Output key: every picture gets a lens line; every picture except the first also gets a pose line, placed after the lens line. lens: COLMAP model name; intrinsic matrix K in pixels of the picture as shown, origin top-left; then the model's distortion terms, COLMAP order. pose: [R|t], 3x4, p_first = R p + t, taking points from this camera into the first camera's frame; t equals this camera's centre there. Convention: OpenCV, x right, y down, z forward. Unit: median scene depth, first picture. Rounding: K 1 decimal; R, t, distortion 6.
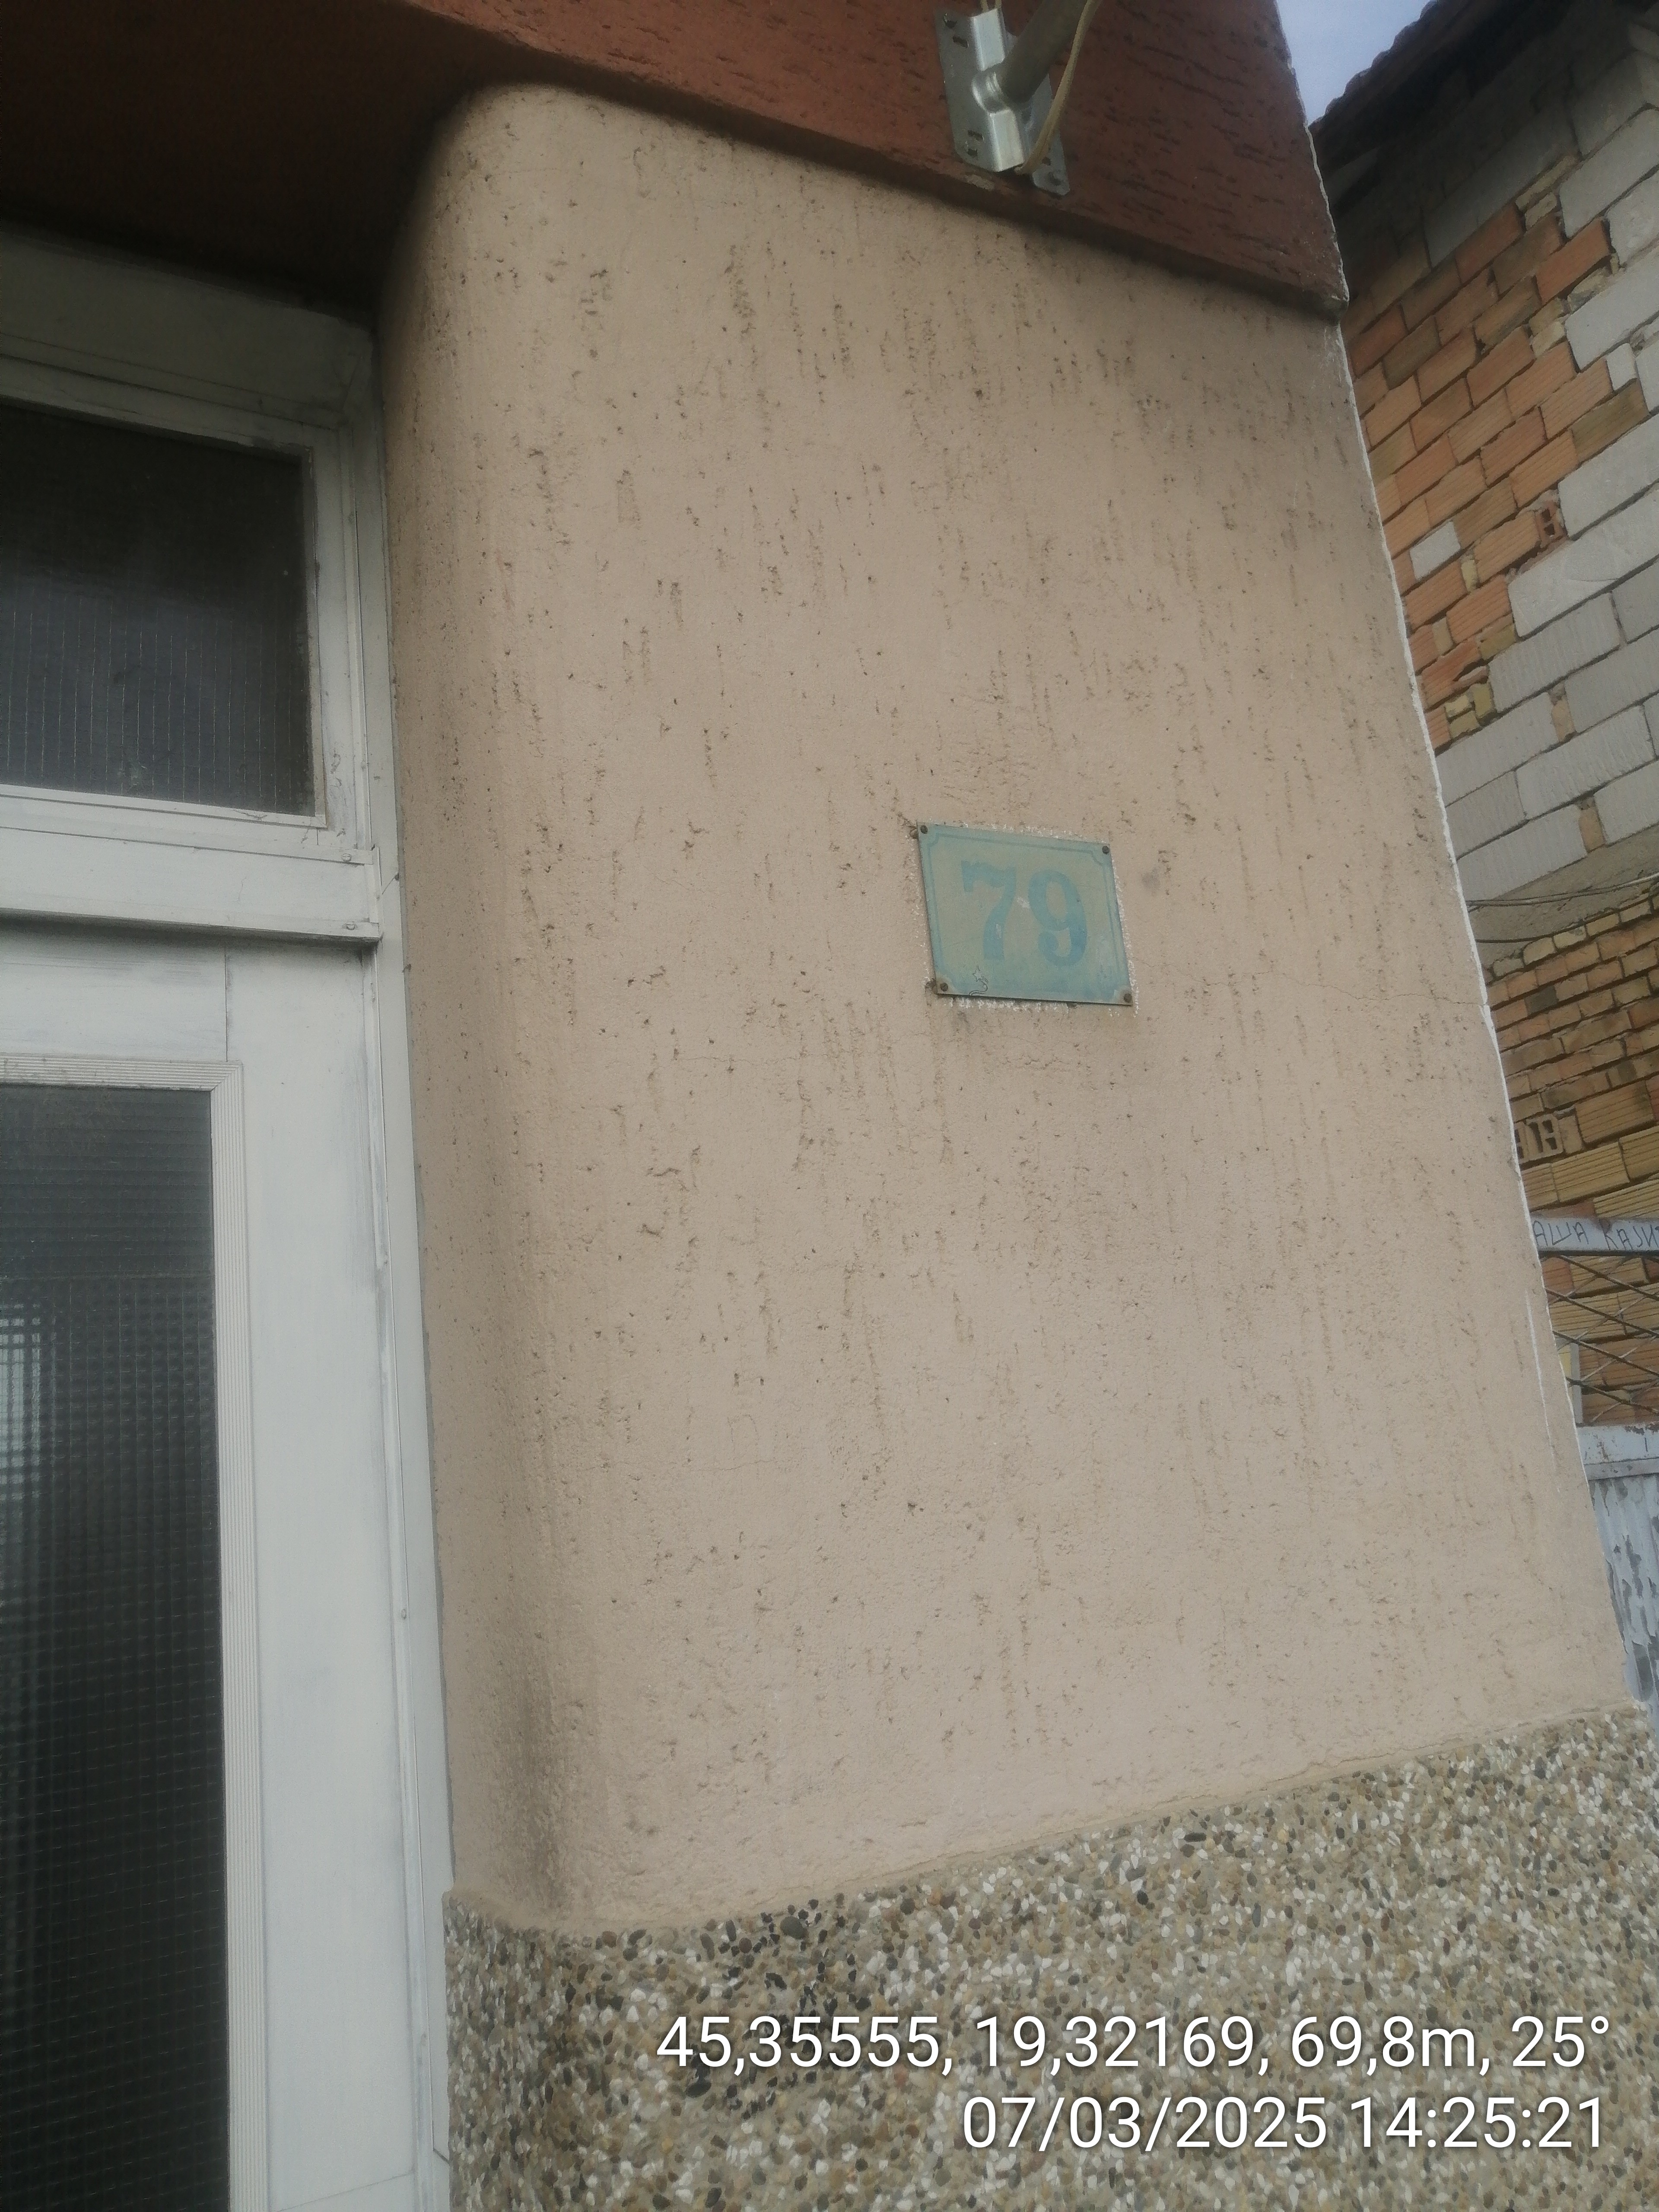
lens RADIAL K [[1721.8, 0, 828.2], [0, 1721.8, 1083.9], [0, 0, 1]] dist [-0.026518, 0.039531]
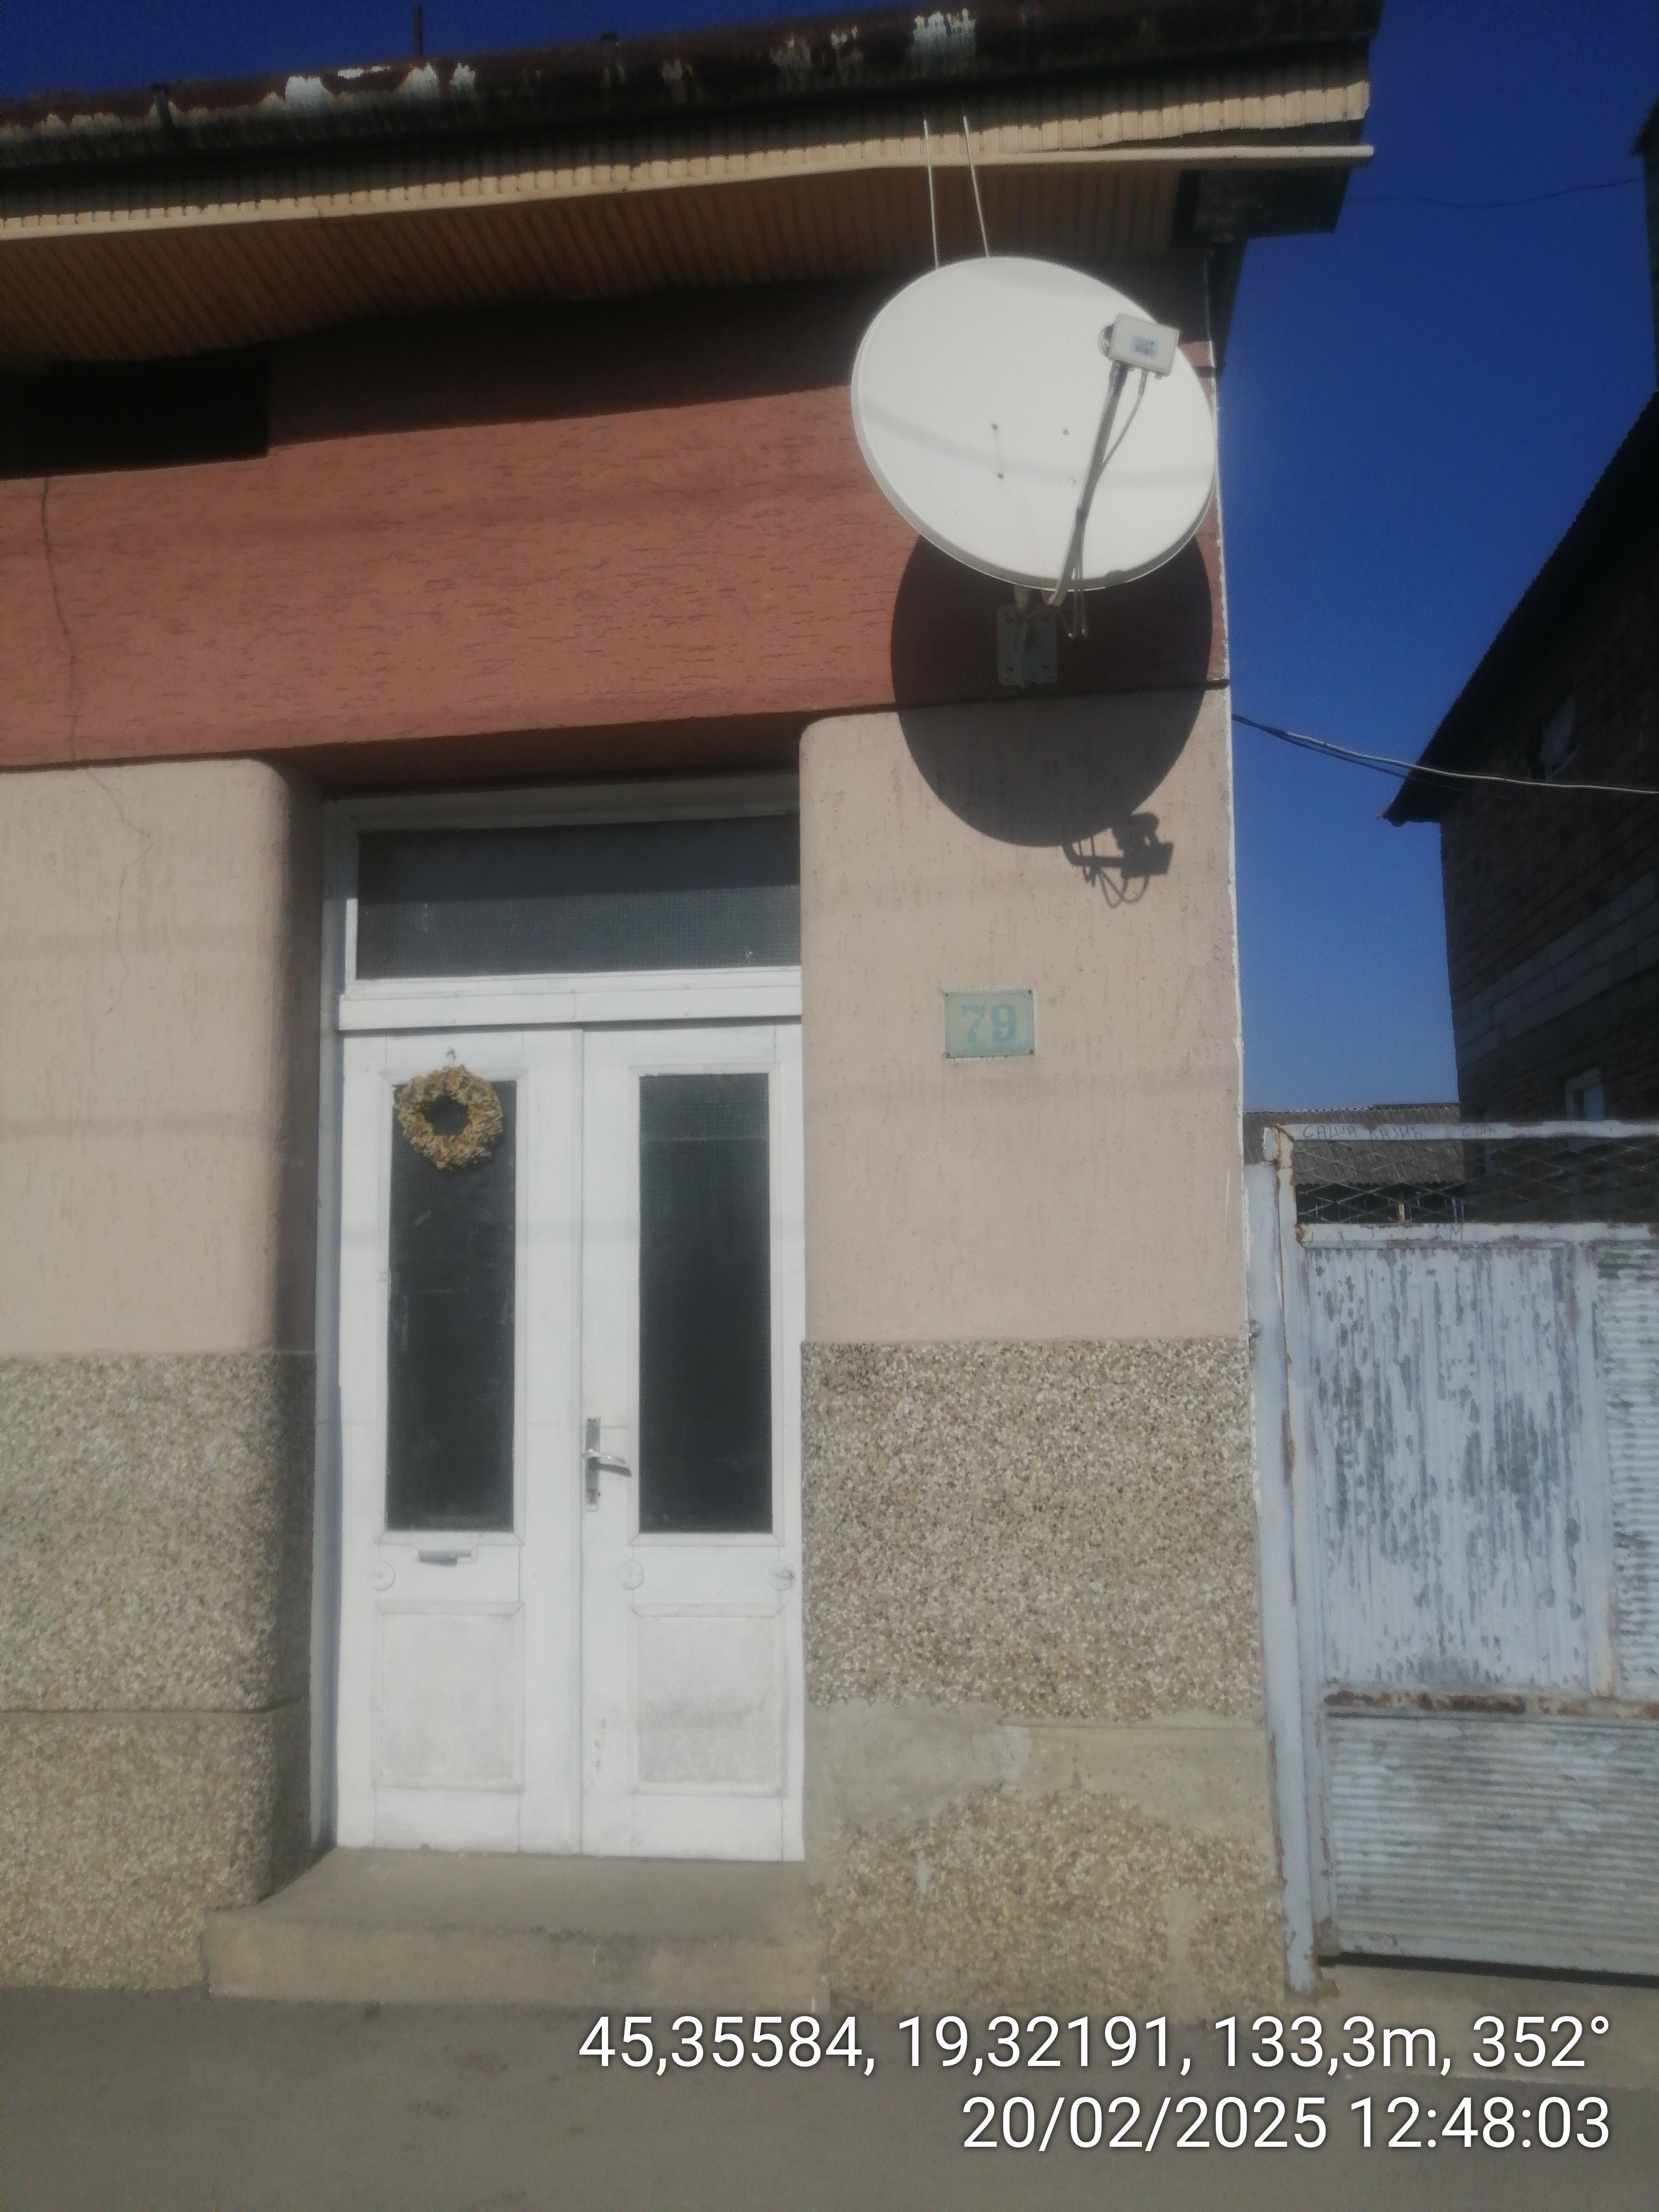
lens RADIAL K [[1721.8, 0, 827.2], [0, 1721.8, 1107.0], [0, 0, 1]] dist [-0.026518, 0.039531]
pose [[0.791320, 0.039984, -0.610093, 1.613807], [0.084076, 0.981263, 0.173360, -0.472392], [0.605593, -0.188478, 0.773132, -1.294512]]
